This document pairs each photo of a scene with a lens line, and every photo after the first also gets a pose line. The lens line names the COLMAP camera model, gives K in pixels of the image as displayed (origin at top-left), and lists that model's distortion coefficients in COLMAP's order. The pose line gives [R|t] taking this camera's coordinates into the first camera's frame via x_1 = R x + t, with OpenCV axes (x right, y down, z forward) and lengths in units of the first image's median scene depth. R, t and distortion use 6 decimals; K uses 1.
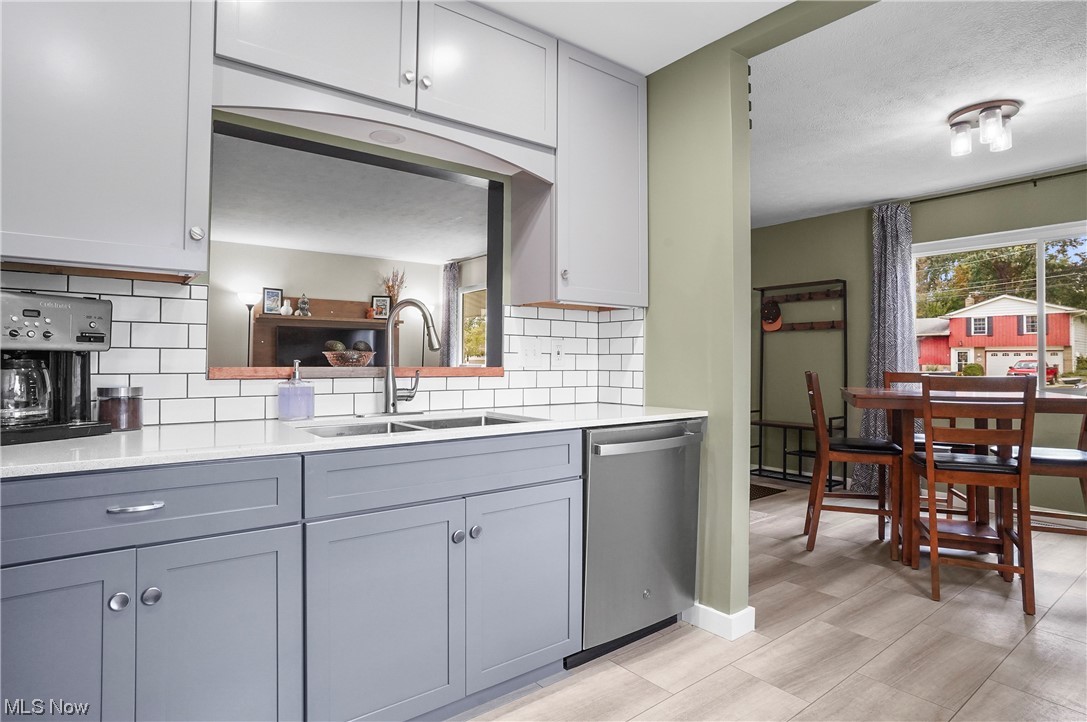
lens RADIAL K [[587.2, 0, 527.1], [0, 587.2, 351.1], [0, 0, 1]] dist [-0.064784, 0.029406]
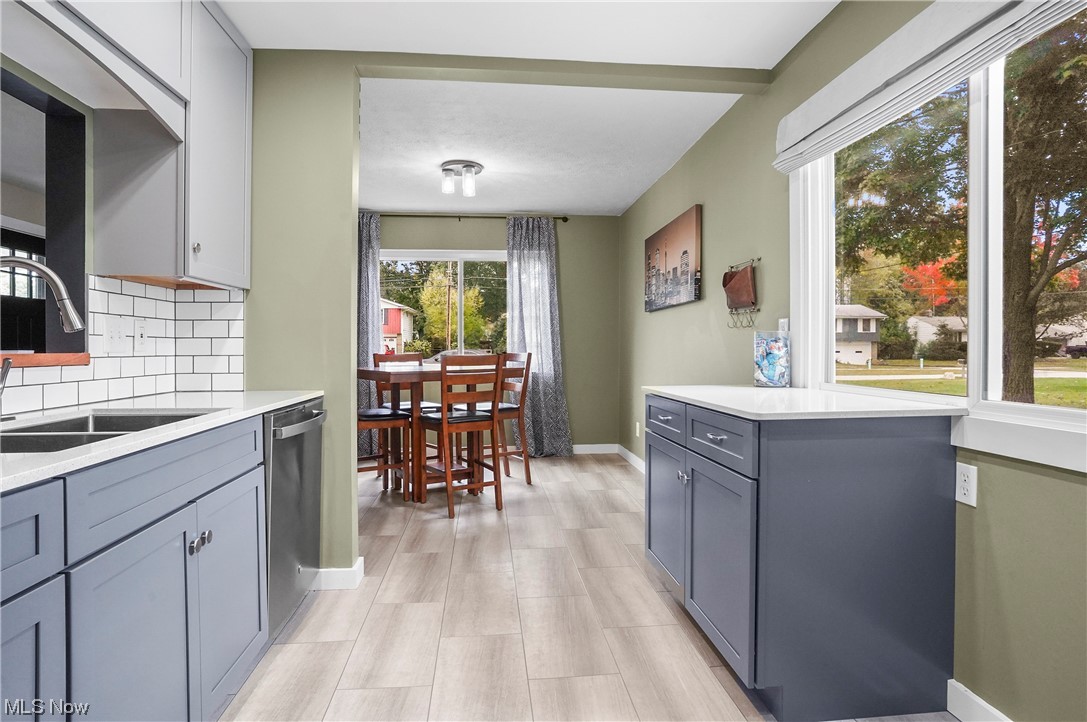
lens RADIAL K [[587.2, 0, 553.7], [0, 587.2, 353.6], [0, 0, 1]] dist [-0.064784, 0.029406]
pose [[0.512456, -0.014986, 0.858583, -0.355317], [-0.010835, 0.999655, 0.023915, 0.003273], [-0.858645, -0.021558, 0.512117, 0.070481]]
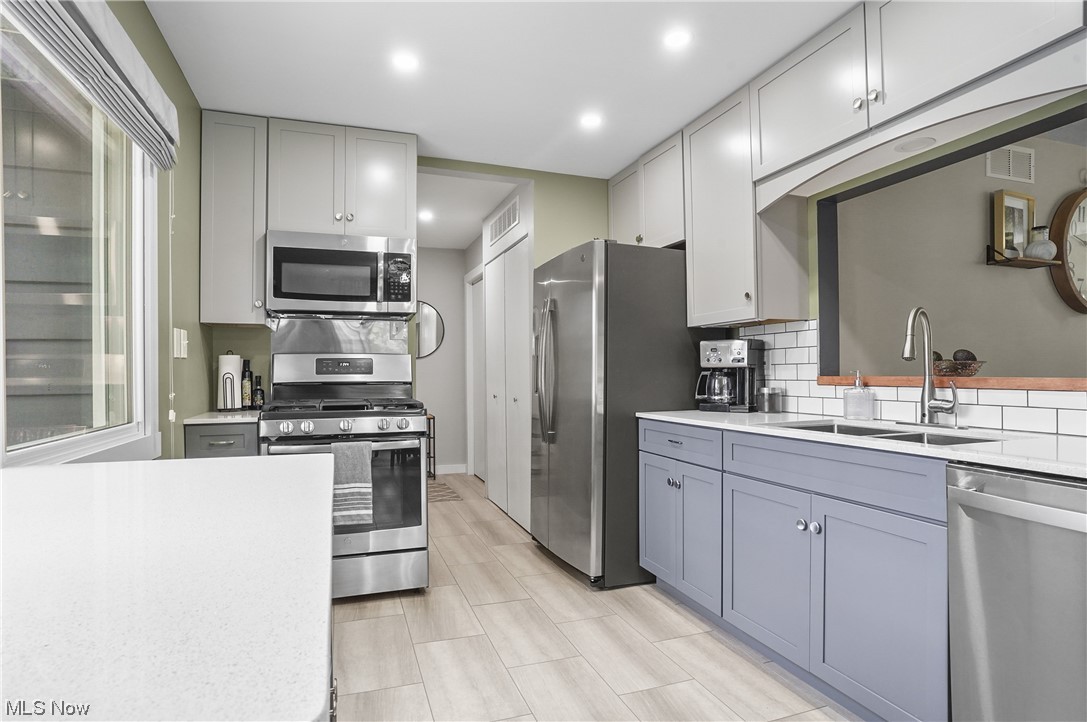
lens RADIAL K [[587.2, 0, 537.9], [0, 587.2, 367.4], [0, 0, 1]] dist [-0.064784, 0.029406]
pose [[-0.330897, -0.011758, -0.943594, 0.807800], [0.020925, 0.999585, -0.019794, 0.015784], [0.943435, -0.026294, -0.330513, 0.643053]]
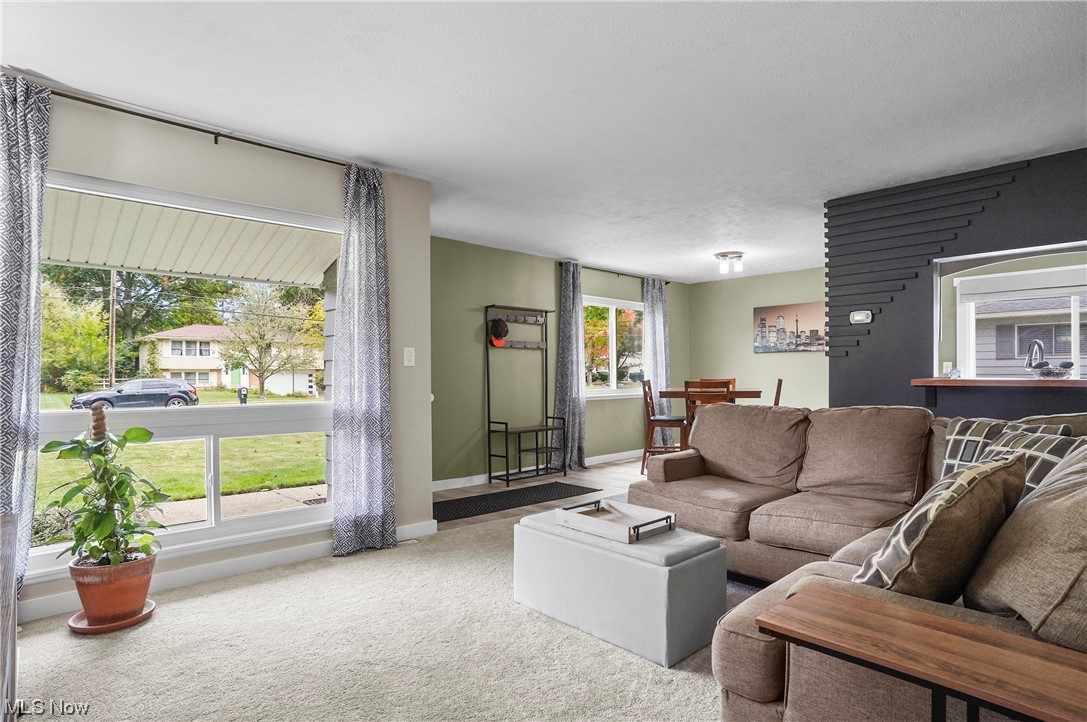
lens RADIAL K [[587.2, 0, 539.7], [0, 587.2, 367.6], [0, 0, 1]] dist [-0.064784, 0.029406]
pose [[-0.098909, 0.006301, 0.995077, -1.402391], [-0.013191, 0.999884, -0.007643, 0.023806], [-0.995009, -0.013882, -0.098814, 2.131175]]
